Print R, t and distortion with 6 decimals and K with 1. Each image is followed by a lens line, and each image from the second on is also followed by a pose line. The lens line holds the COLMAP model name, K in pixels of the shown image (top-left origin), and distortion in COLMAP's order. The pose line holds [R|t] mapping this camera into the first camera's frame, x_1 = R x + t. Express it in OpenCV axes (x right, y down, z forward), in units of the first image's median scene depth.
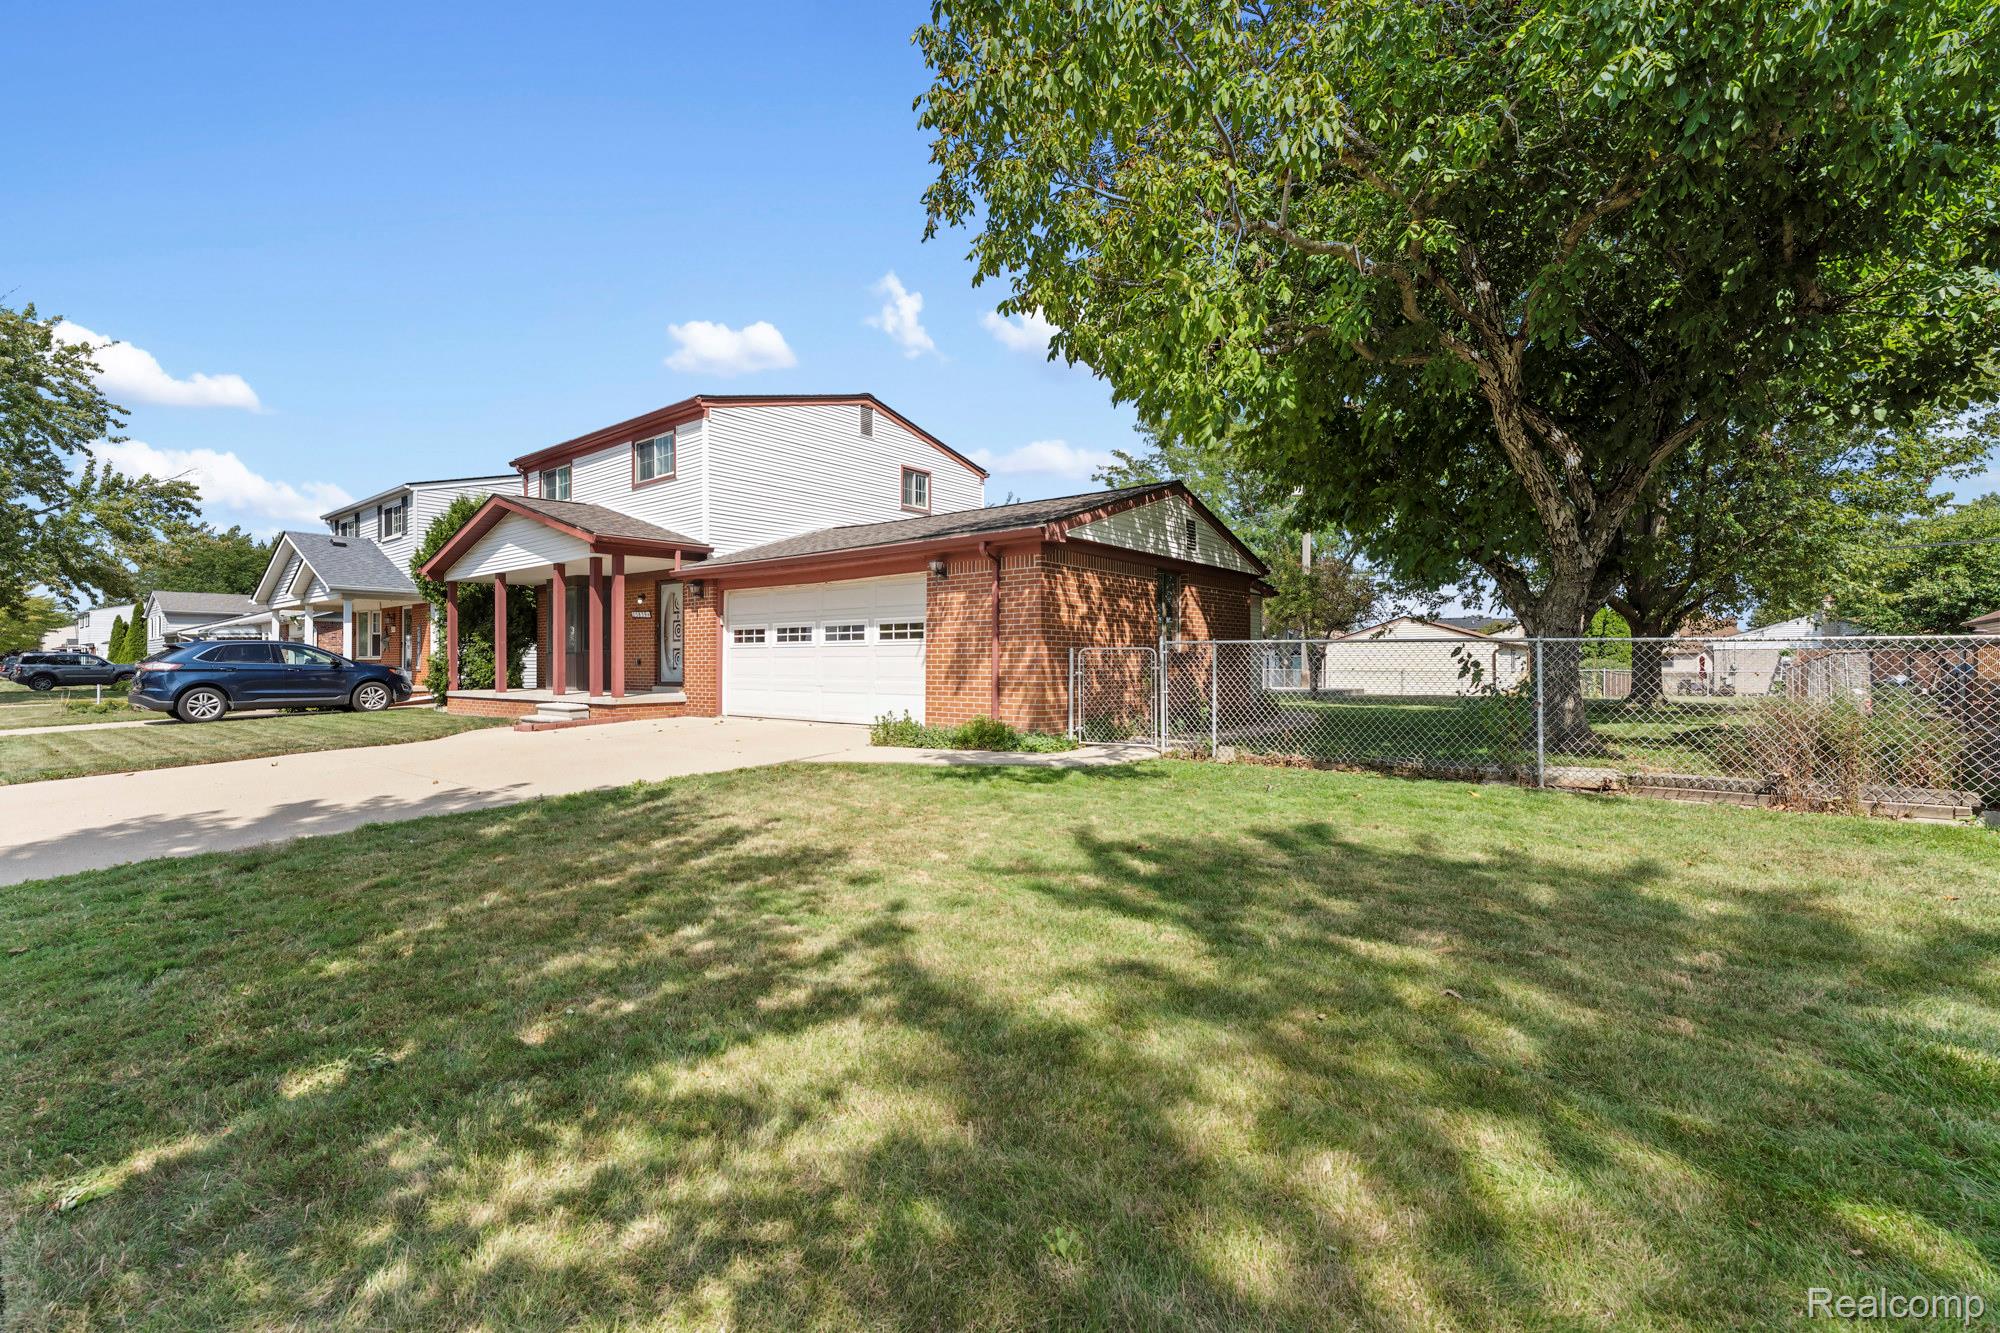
lens RADIAL K [[861.8, 0, 1000.0], [0, 861.8, 666.5], [0, 0, 1]] dist [-0.001126, -0.000127]
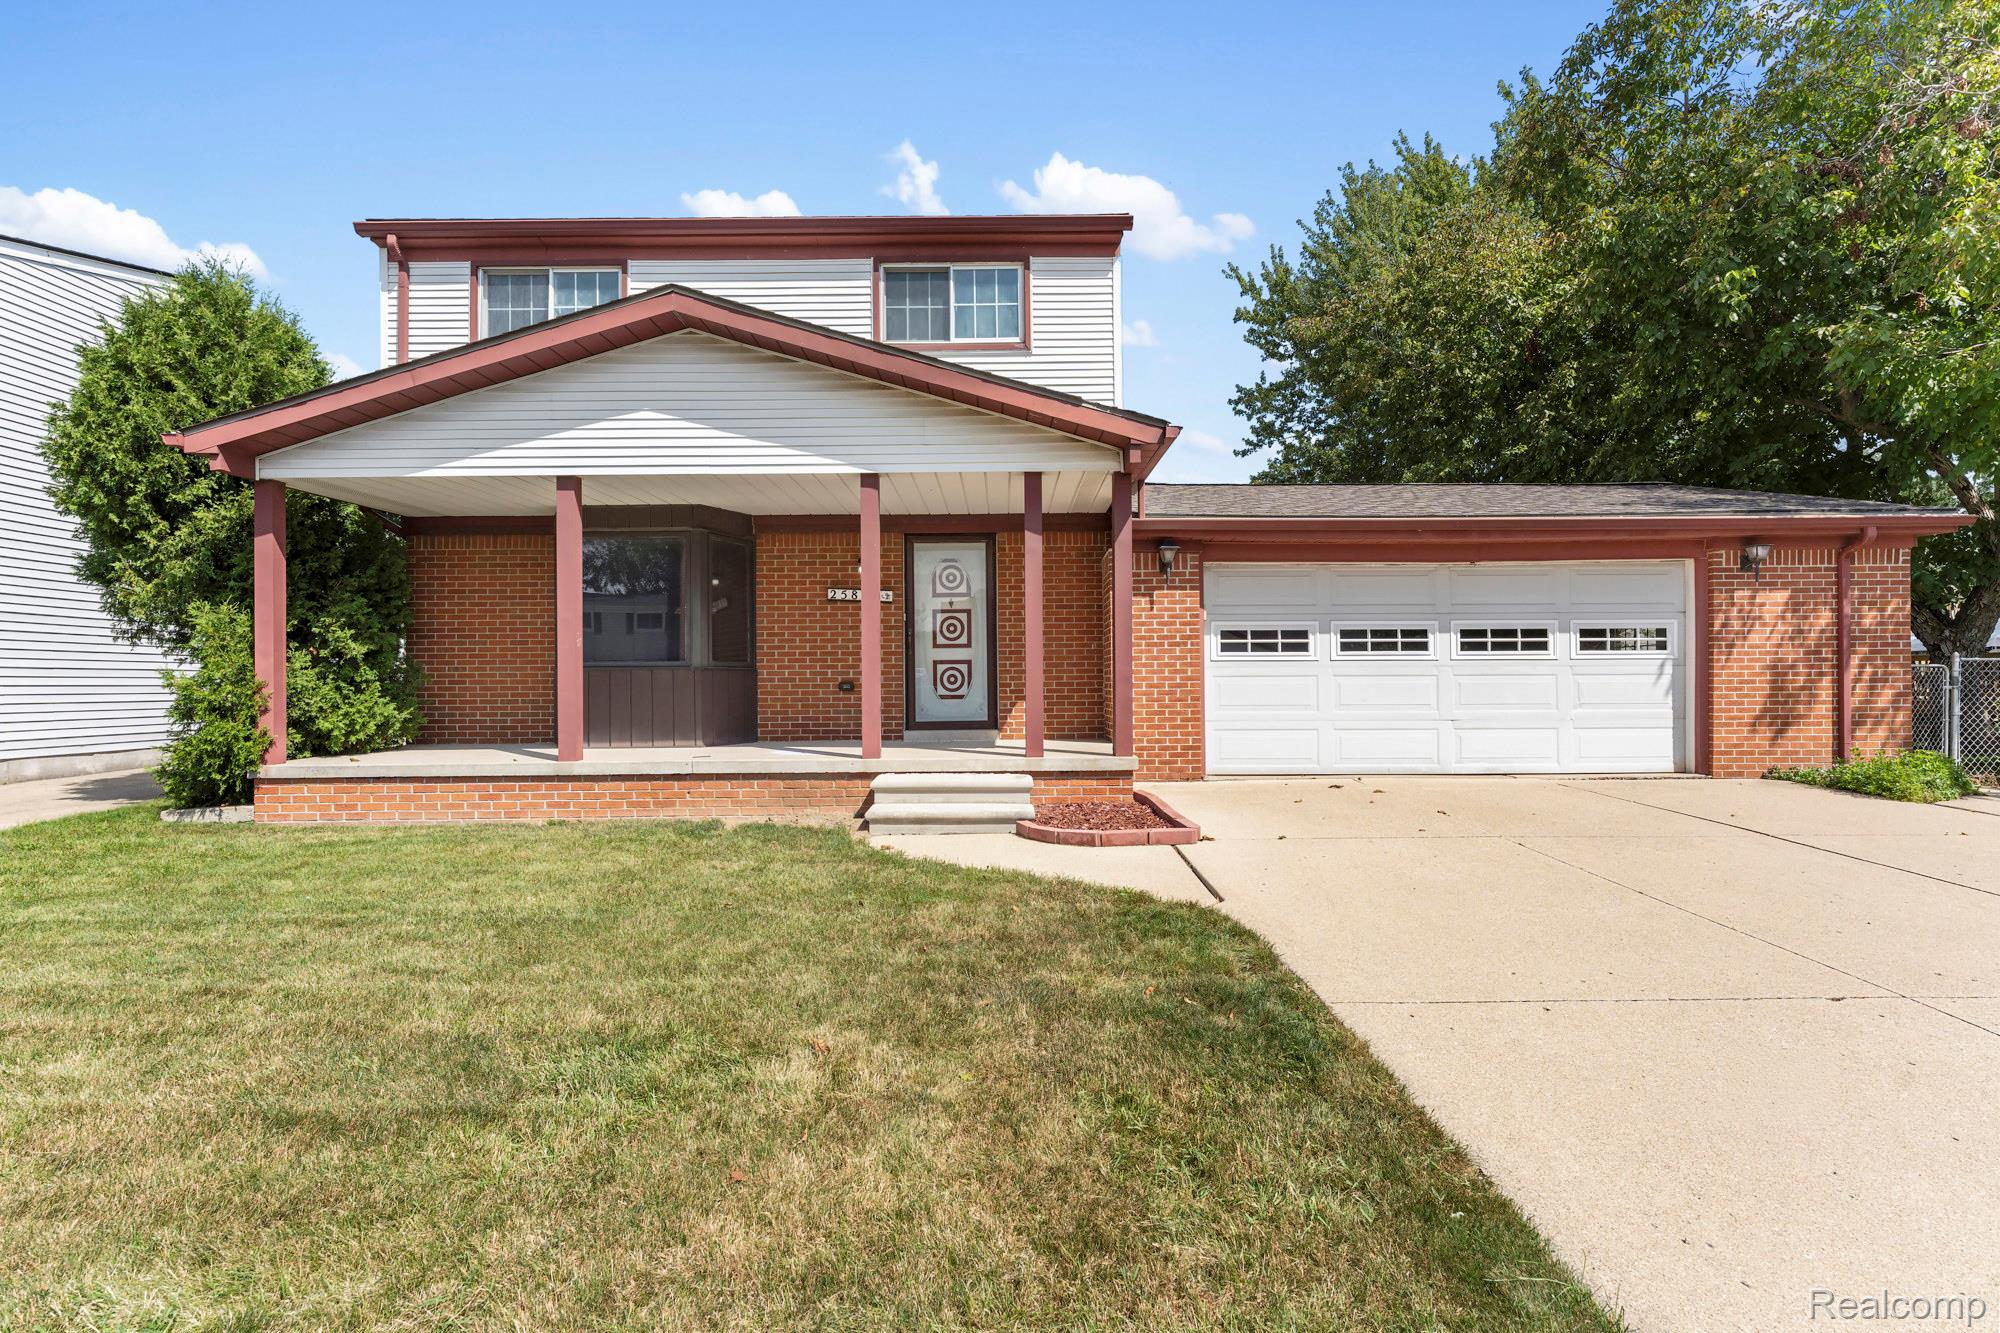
lens RADIAL K [[903.4, 0, 1000.0], [0, 903.4, 666.5], [0, 0, 1]] dist [-0.030040, -0.000070]
pose [[0.773920, 0.010644, 0.633194, -0.828486], [0.008151, 0.999608, -0.026767, -0.002465], [-0.633231, 0.025877, 0.773530, 0.633651]]
